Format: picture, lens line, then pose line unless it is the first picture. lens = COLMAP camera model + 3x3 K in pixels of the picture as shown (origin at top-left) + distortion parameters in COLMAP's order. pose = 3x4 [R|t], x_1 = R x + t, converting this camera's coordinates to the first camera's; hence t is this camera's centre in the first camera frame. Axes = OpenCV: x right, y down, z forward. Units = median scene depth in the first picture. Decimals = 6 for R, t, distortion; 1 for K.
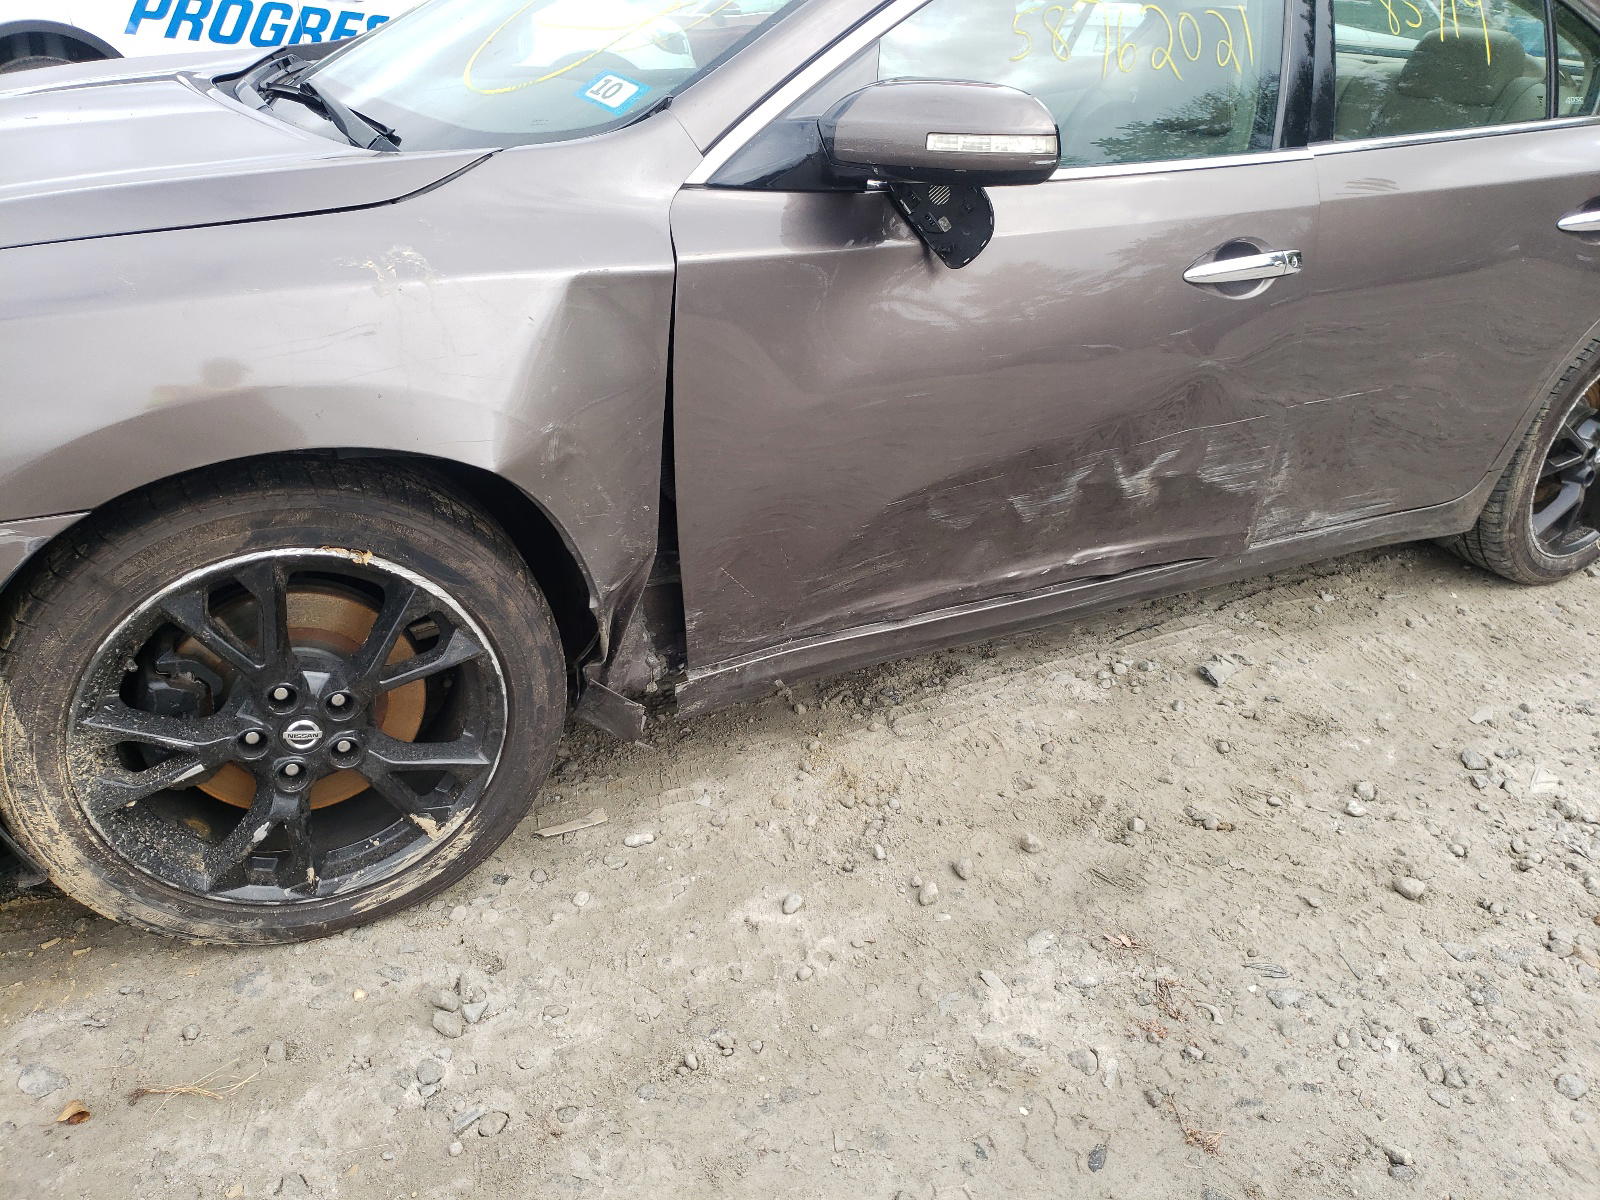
lens RADIAL K [[1219.9, 0, 799.5], [0, 1219.9, 627.9], [0, 0, 1]] dist [0.012807, 0.010880]
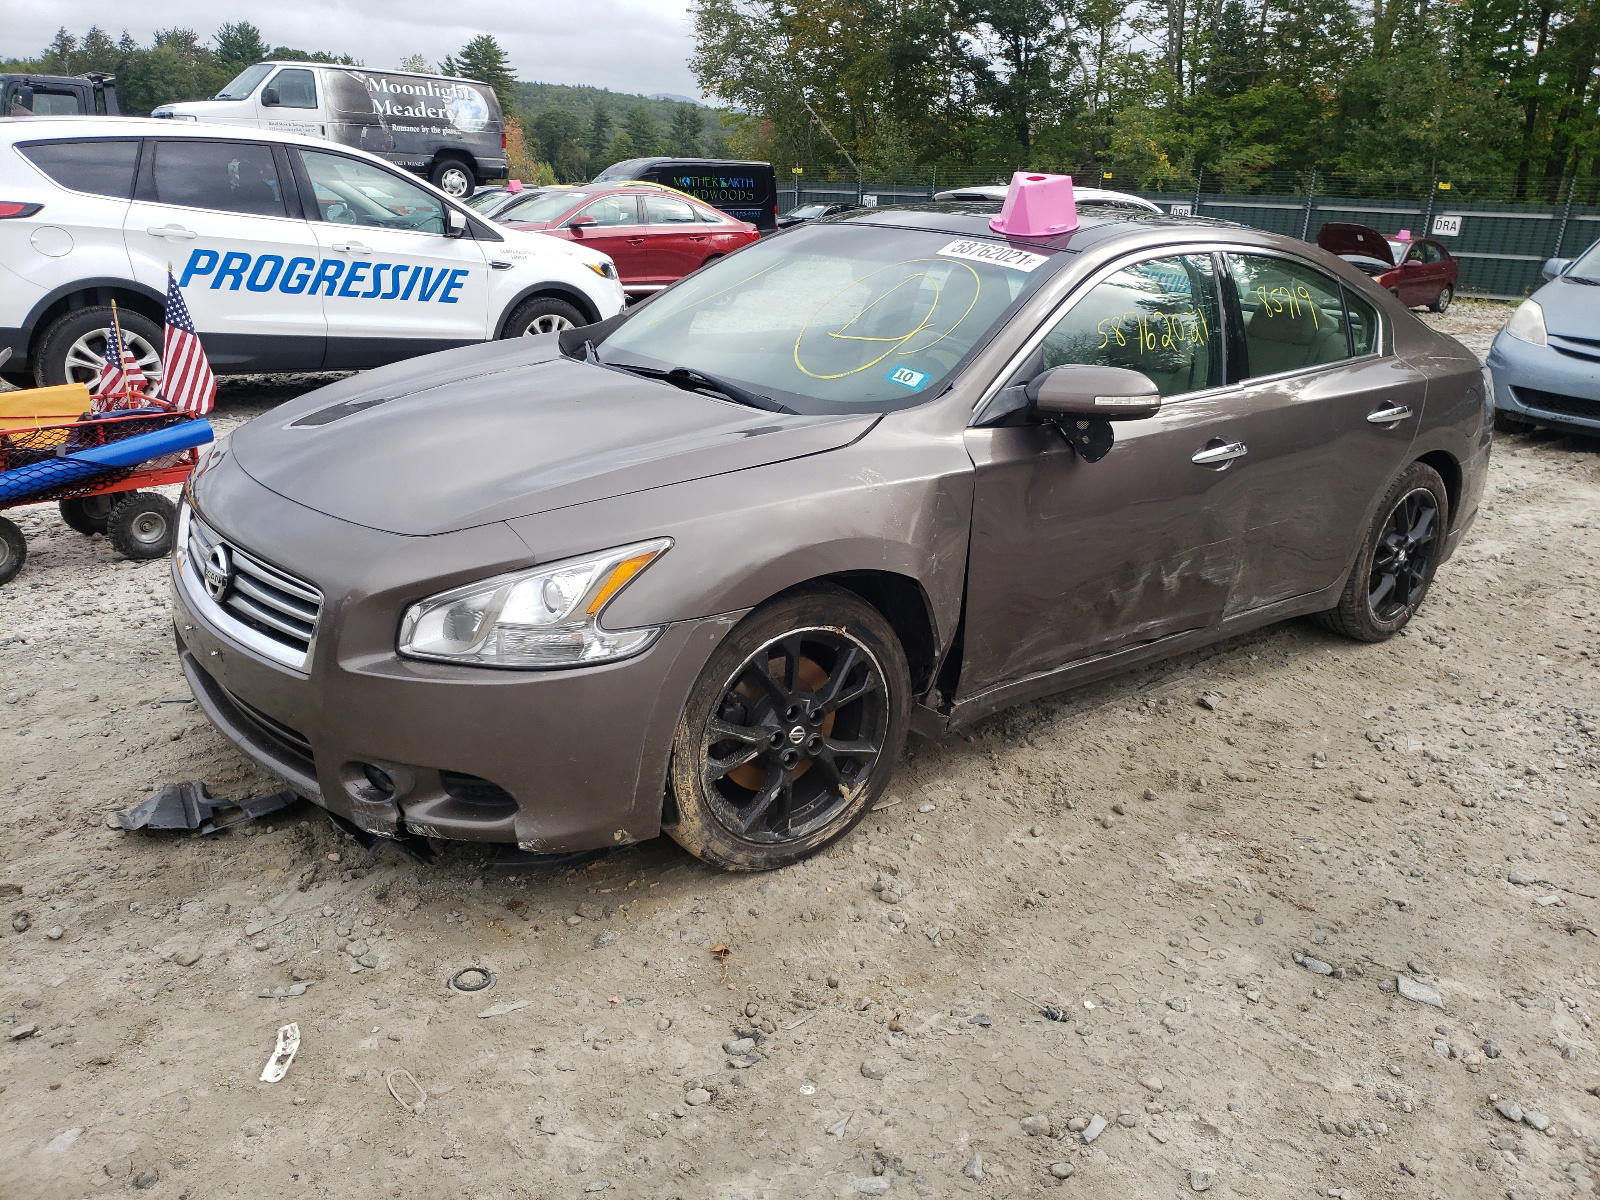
lens RADIAL K [[1213.1, 0, 800.0], [0, 1213.1, 600.0], [0, 0, 1]] dist [-0.002632, 0.000622]
pose [[0.985741, -0.058410, 0.157808, -0.502344], [0.082283, 0.985369, -0.149259, 0.117673], [-0.146780, 0.160116, 0.976124, -0.557242]]
